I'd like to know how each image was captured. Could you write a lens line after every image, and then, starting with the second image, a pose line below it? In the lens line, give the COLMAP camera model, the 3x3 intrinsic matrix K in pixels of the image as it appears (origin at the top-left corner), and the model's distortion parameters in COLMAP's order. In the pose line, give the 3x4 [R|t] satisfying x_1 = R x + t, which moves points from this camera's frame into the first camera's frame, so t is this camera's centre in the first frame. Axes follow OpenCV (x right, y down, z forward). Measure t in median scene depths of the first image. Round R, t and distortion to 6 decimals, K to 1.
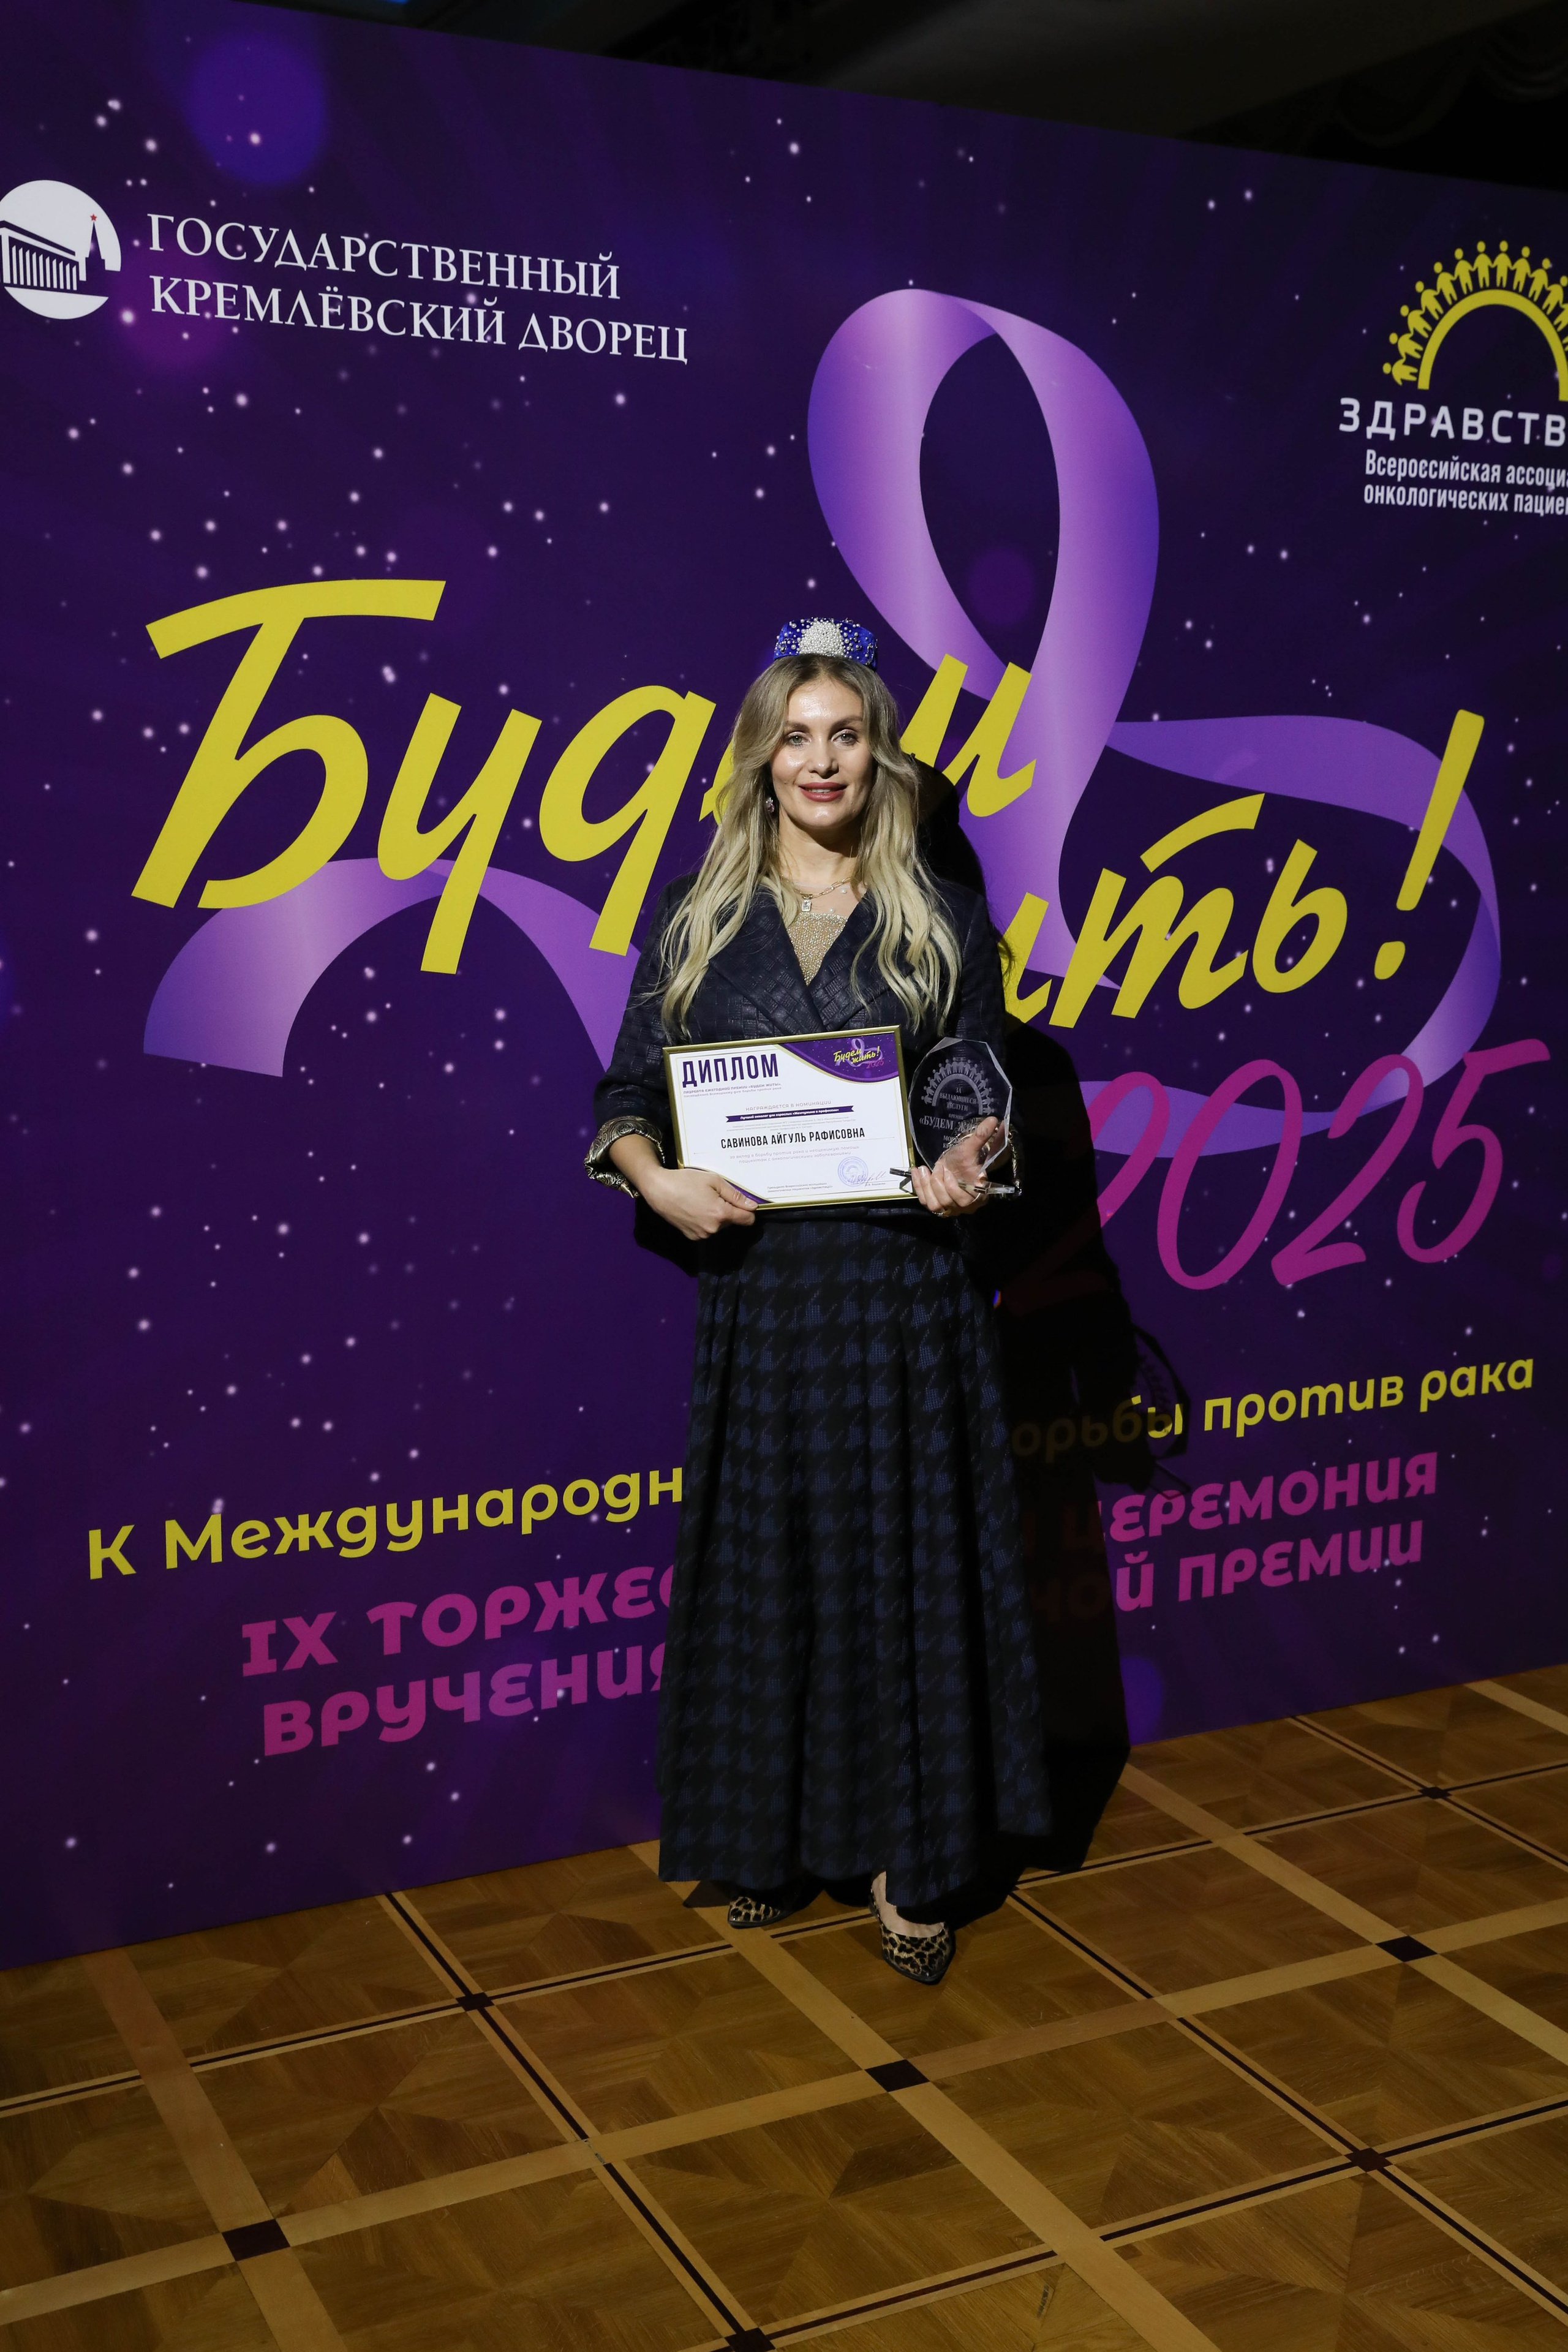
lens RADIAL K [[2599.8, 0, 780.4], [0, 2599.8, 1176.1], [0, 0, 1]] dist [0.001447, 0.132635]
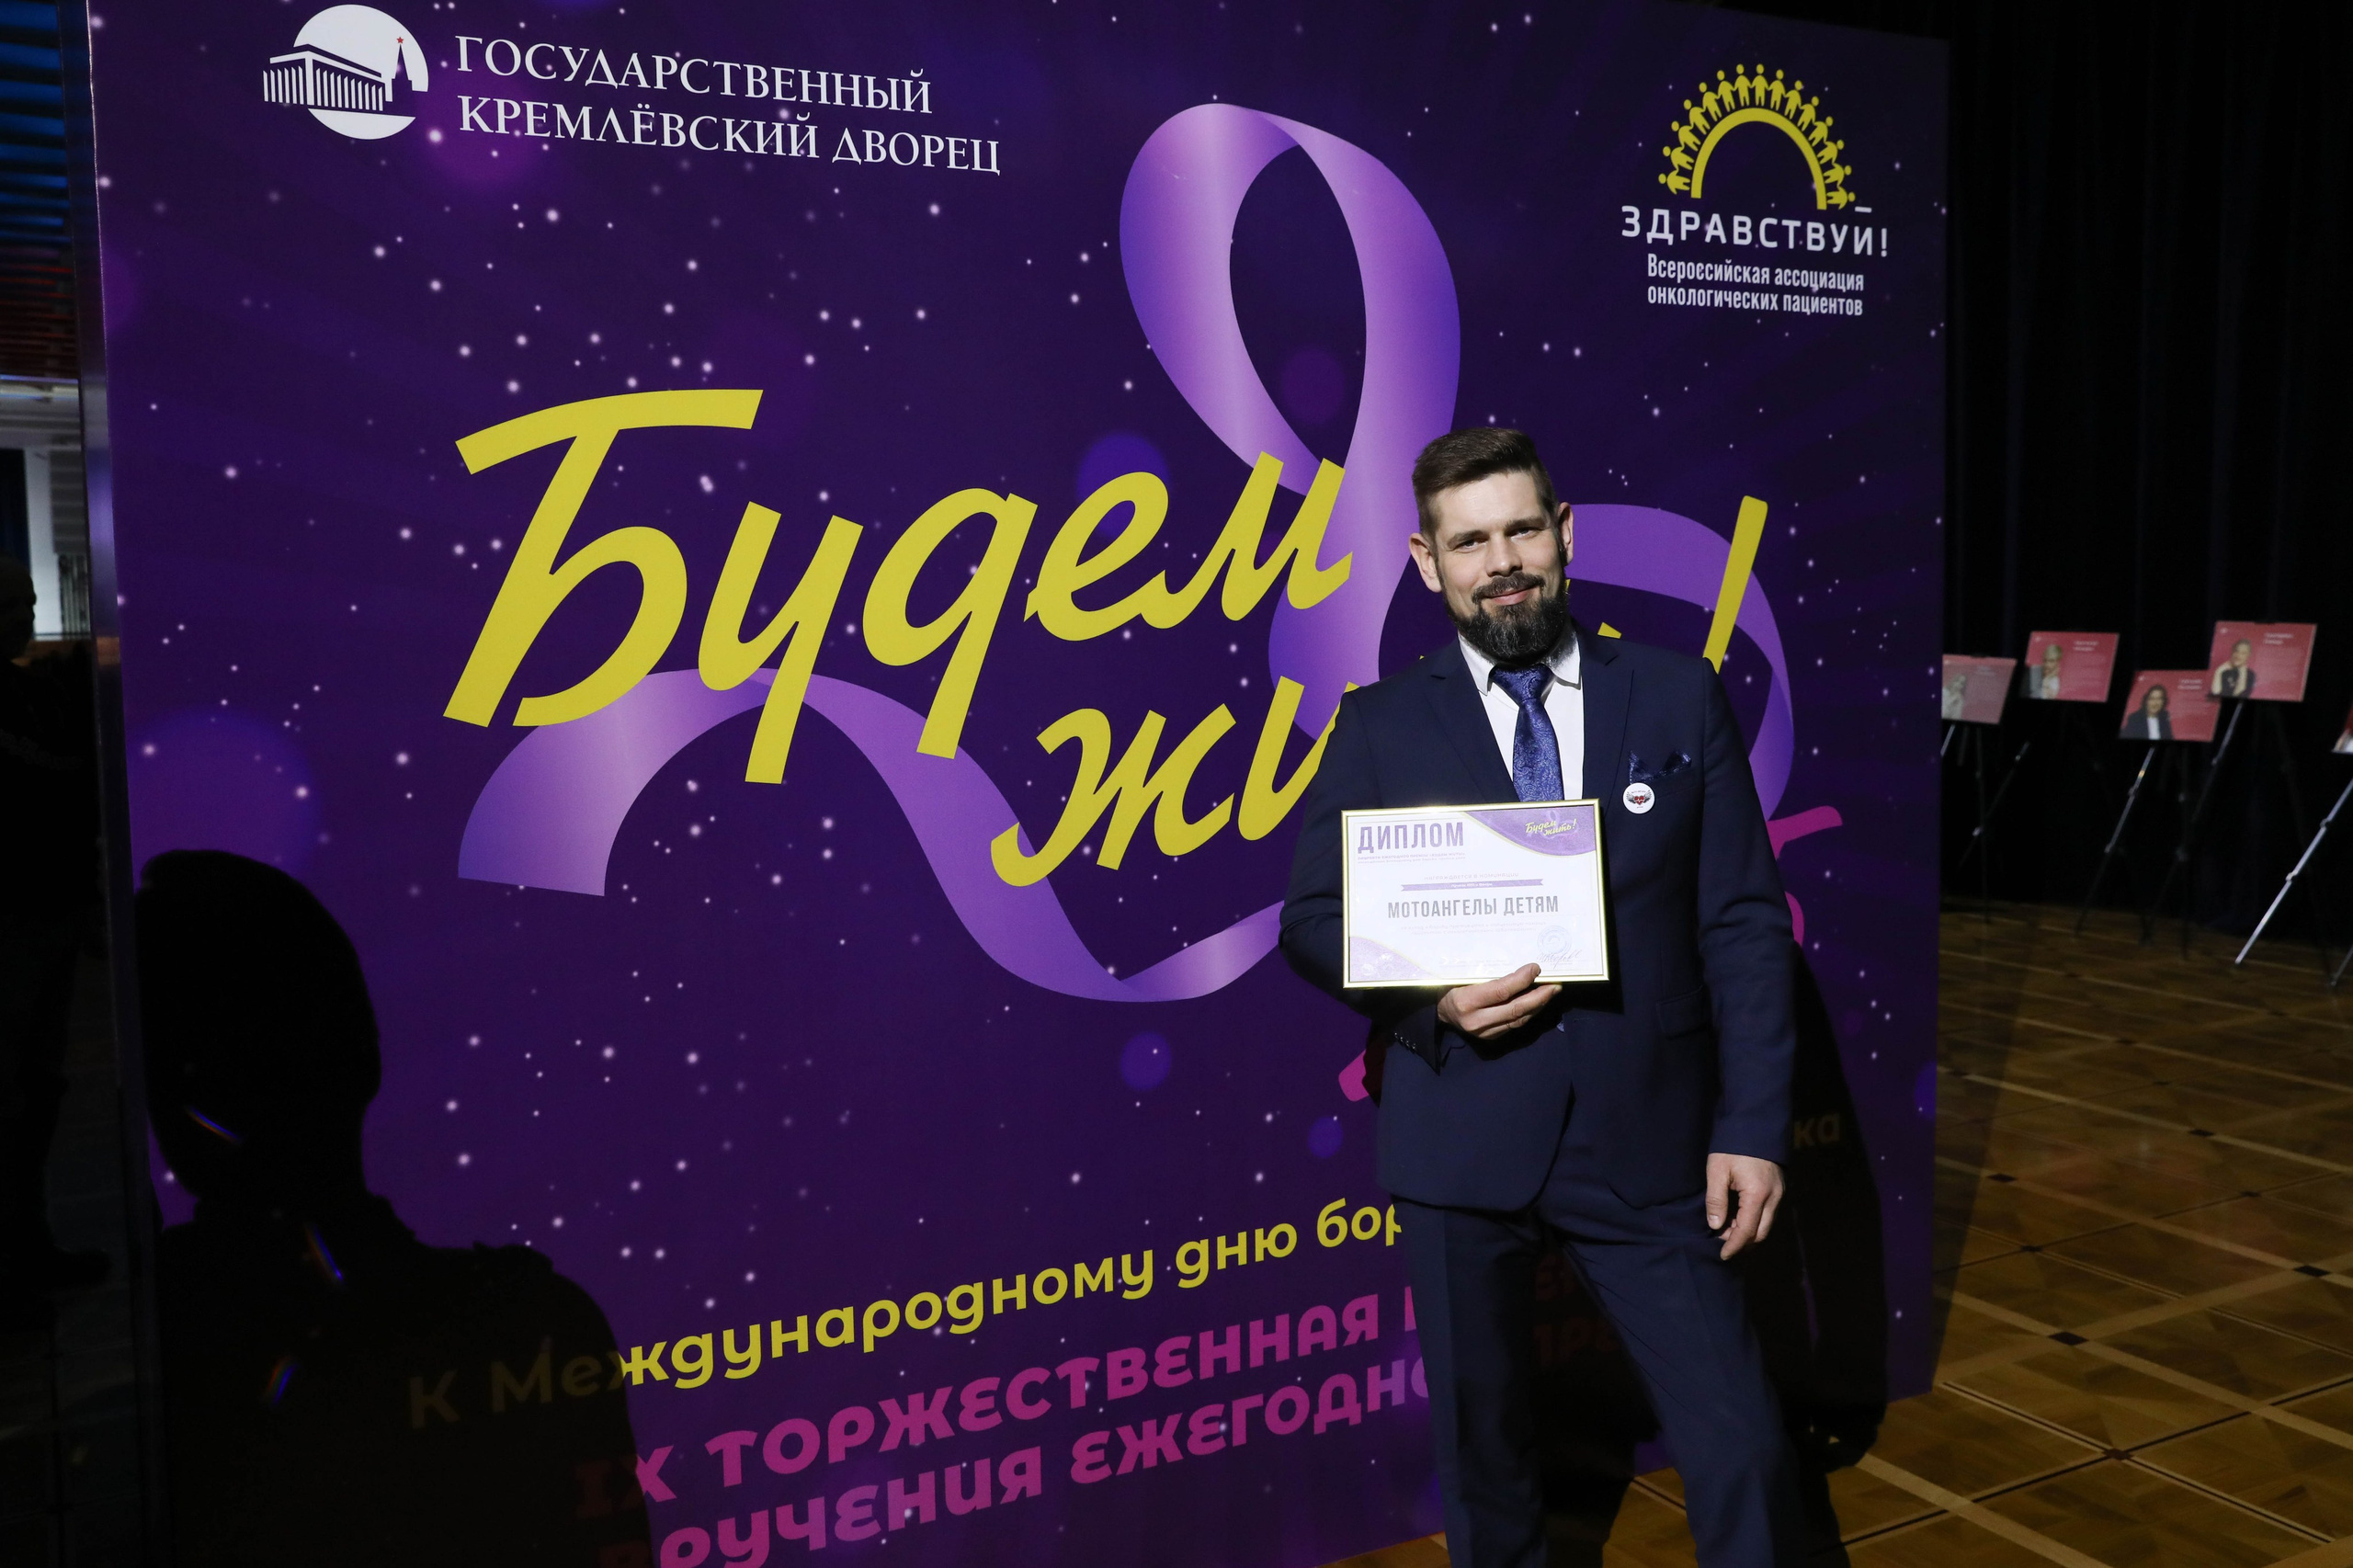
lens RADIAL K [[2087.0, 0, 1104.4], [0, 2087.0, 736.2], [0, 0, 1]] dist [-0.070248, 0.115943]
pose [[0.999431, -0.031424, 0.012225, -0.011840], [0.032319, 0.996137, -0.081646, -0.027078], [-0.009612, 0.081994, 0.996586, 0.210701]]
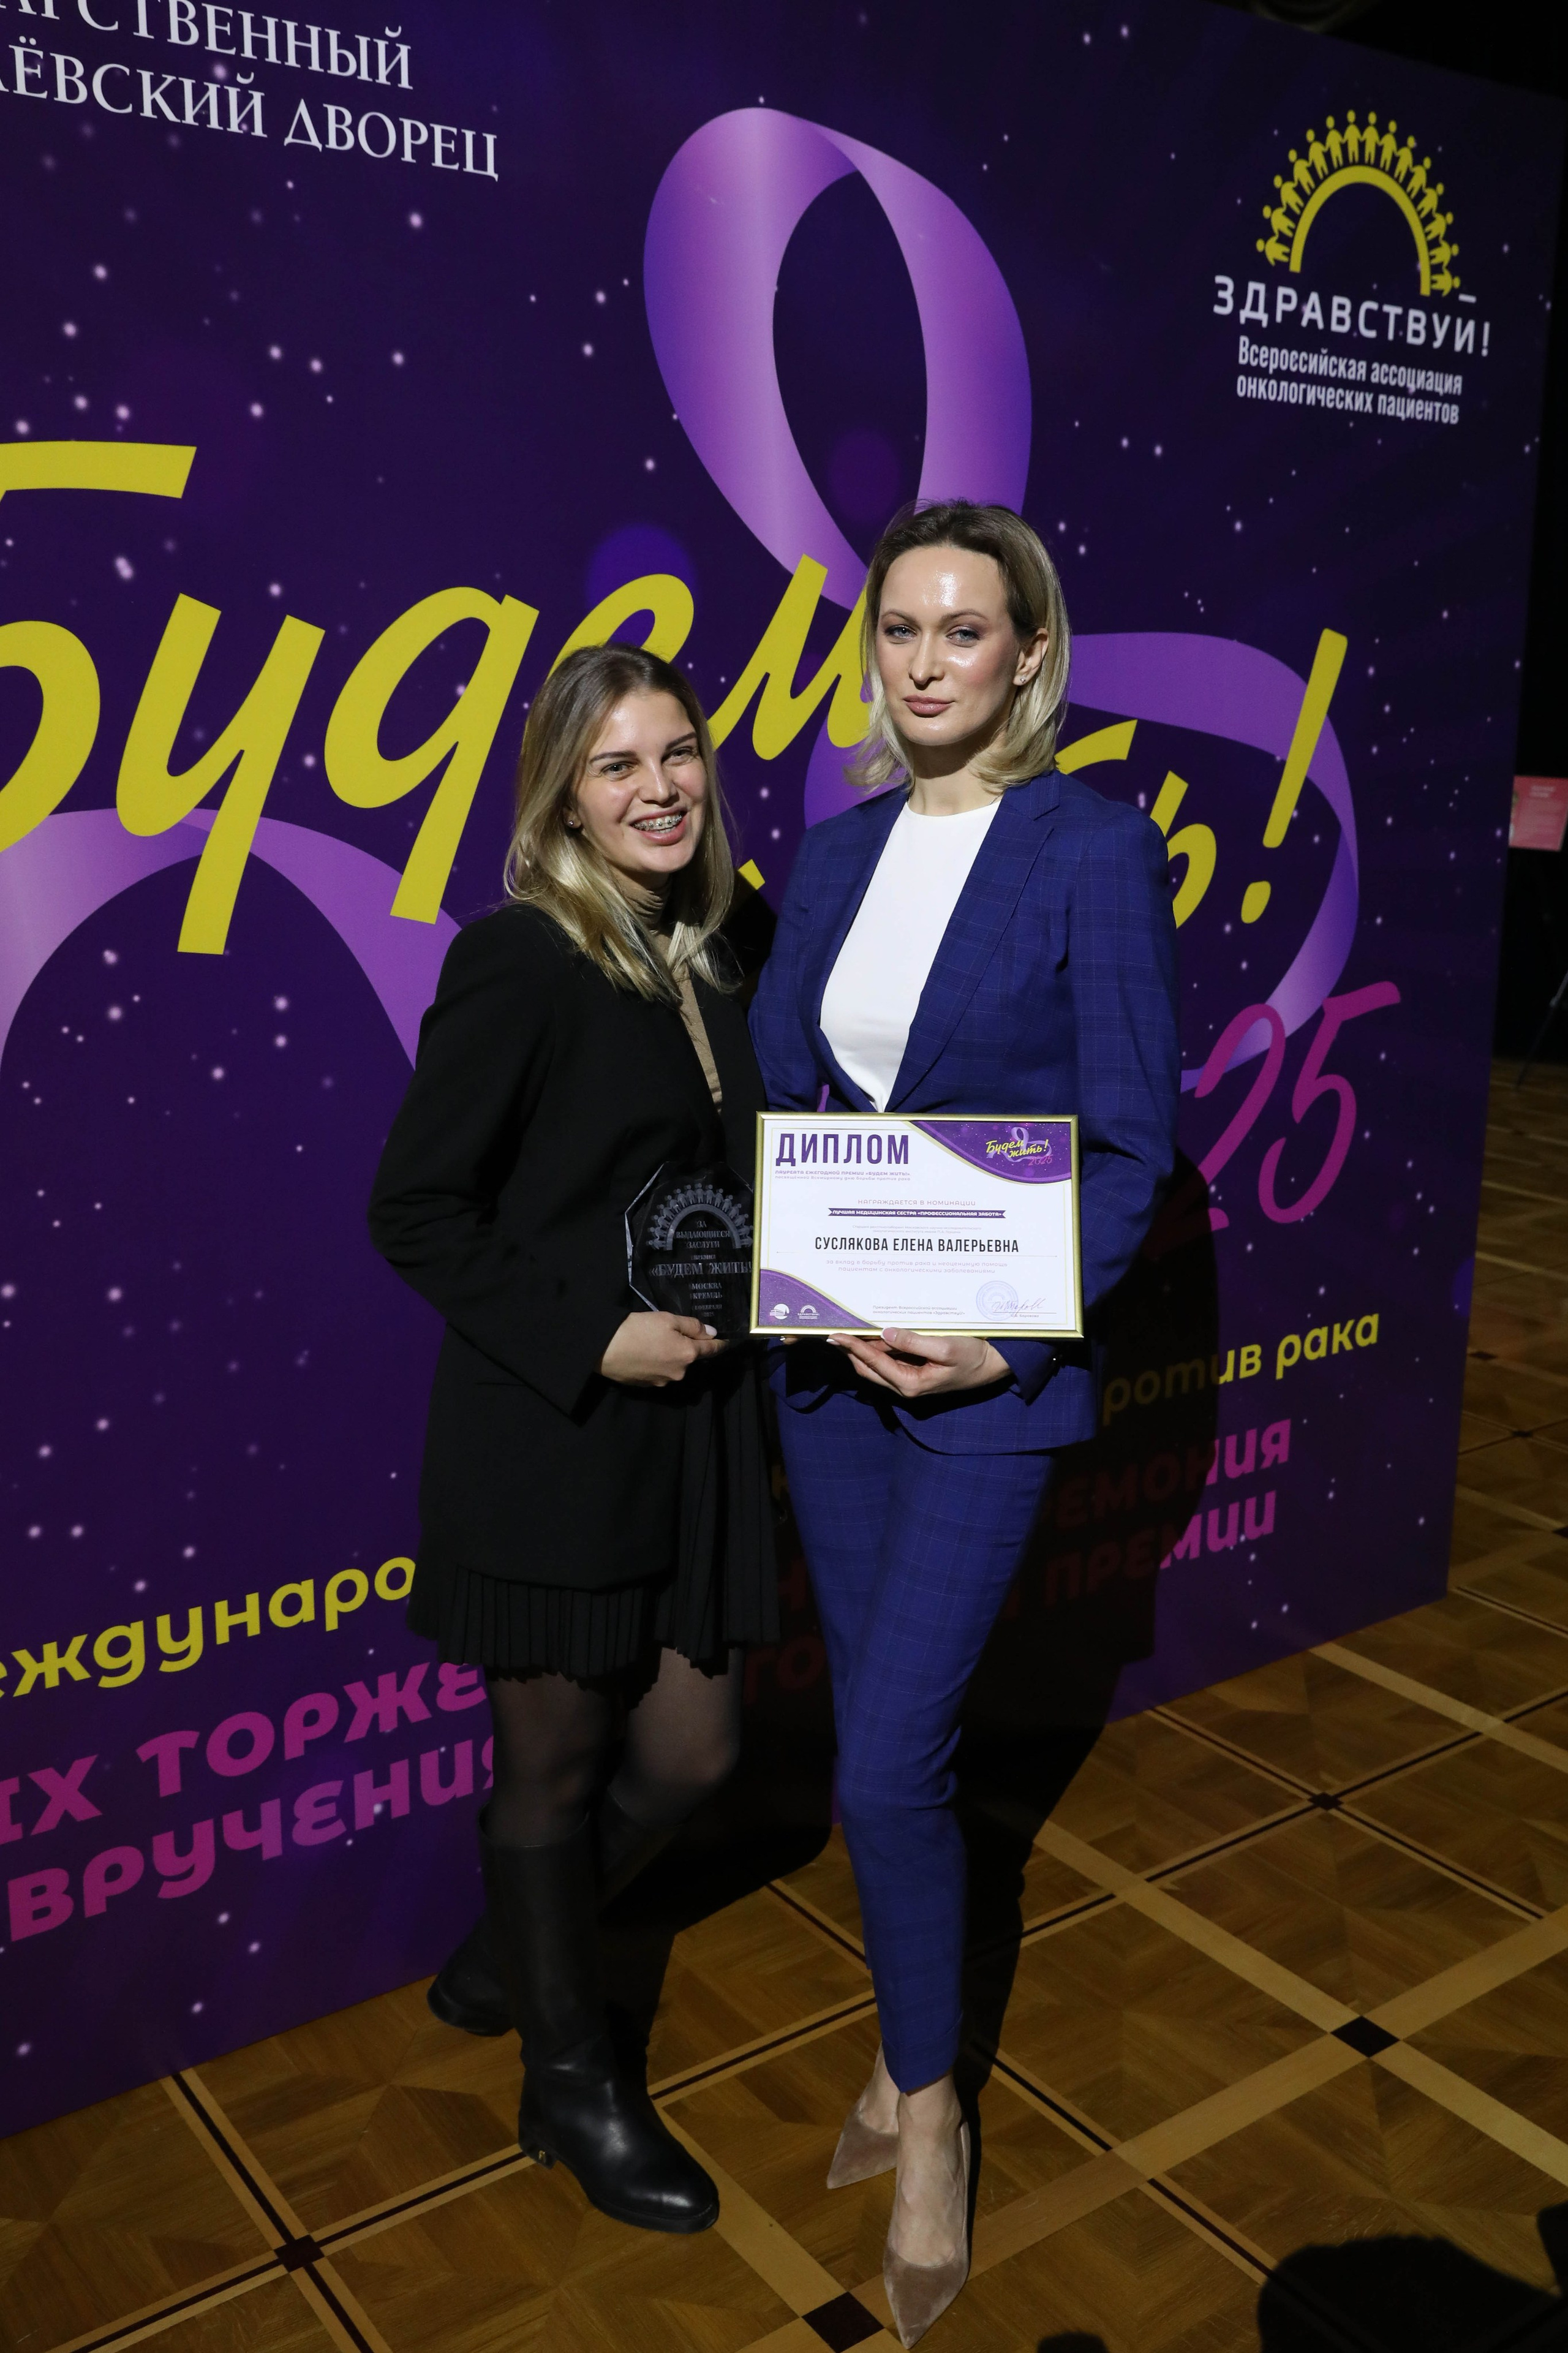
lens RADIAL K [[2166.0, 0, 806.6], [0, 2166.0, 1124.8], [0, 0, 1]] dist [-0.056311, 0.110843]
pose [[0.986117, -0.029162, 0.163469, -0.058207], [0.021337, 0.998550, 0.049422, -0.053964], [-0.164674, -0.045248, 0.985310, 0.321381]]
